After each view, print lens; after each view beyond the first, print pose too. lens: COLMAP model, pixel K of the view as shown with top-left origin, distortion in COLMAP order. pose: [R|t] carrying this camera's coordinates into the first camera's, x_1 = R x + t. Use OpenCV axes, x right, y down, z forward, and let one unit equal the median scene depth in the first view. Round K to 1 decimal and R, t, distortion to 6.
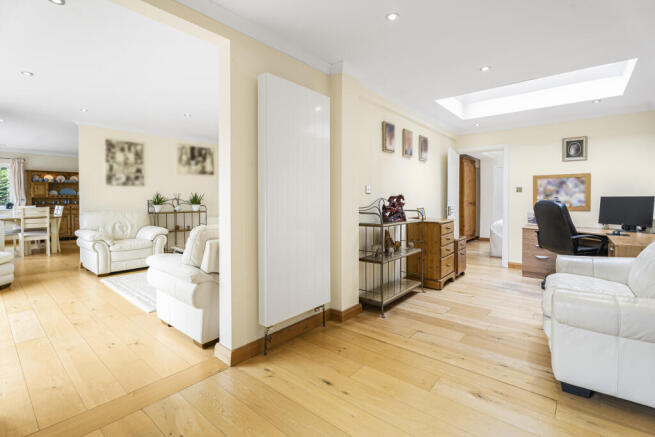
lens RADIAL K [[301.8, 0, 328.5], [0, 301.8, 196.5], [0, 0, 1]] dist [-0.000064, 0.000098]
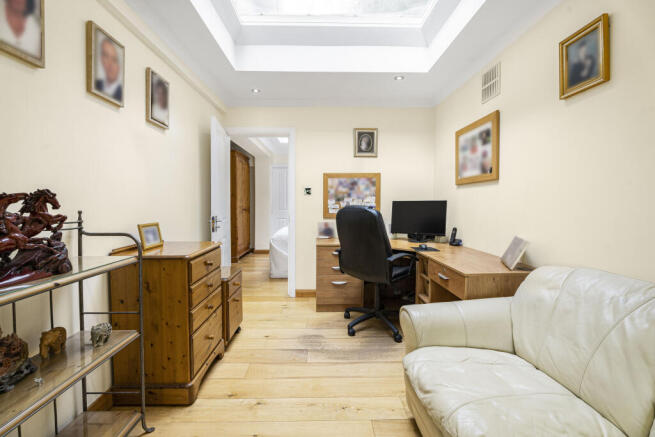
lens RADIAL K [[294.7, 0, 327.5], [0, 294.7, 218.5], [0, 0, 1]] dist [-0.014816, -0.000024]
pose [[0.749620, -0.032481, 0.661071, 0.203651], [-0.003849, 0.998564, 0.053429, 0.005734], [-0.661858, -0.042596, 0.748418, 0.462782]]
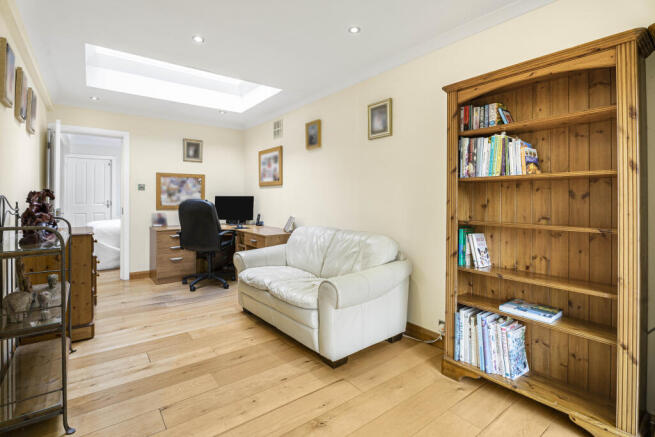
lens RADIAL K [[312.5, 0, 327.9], [0, 312.5, 196.8], [0, 0, 1]] dist [-0.037620, 0.000083]
pose [[0.209560, 0.007027, 0.977770, -0.141816], [-0.010126, 0.999936, -0.005016, 0.004211], [-0.977743, -0.008850, 0.209618, 0.312185]]
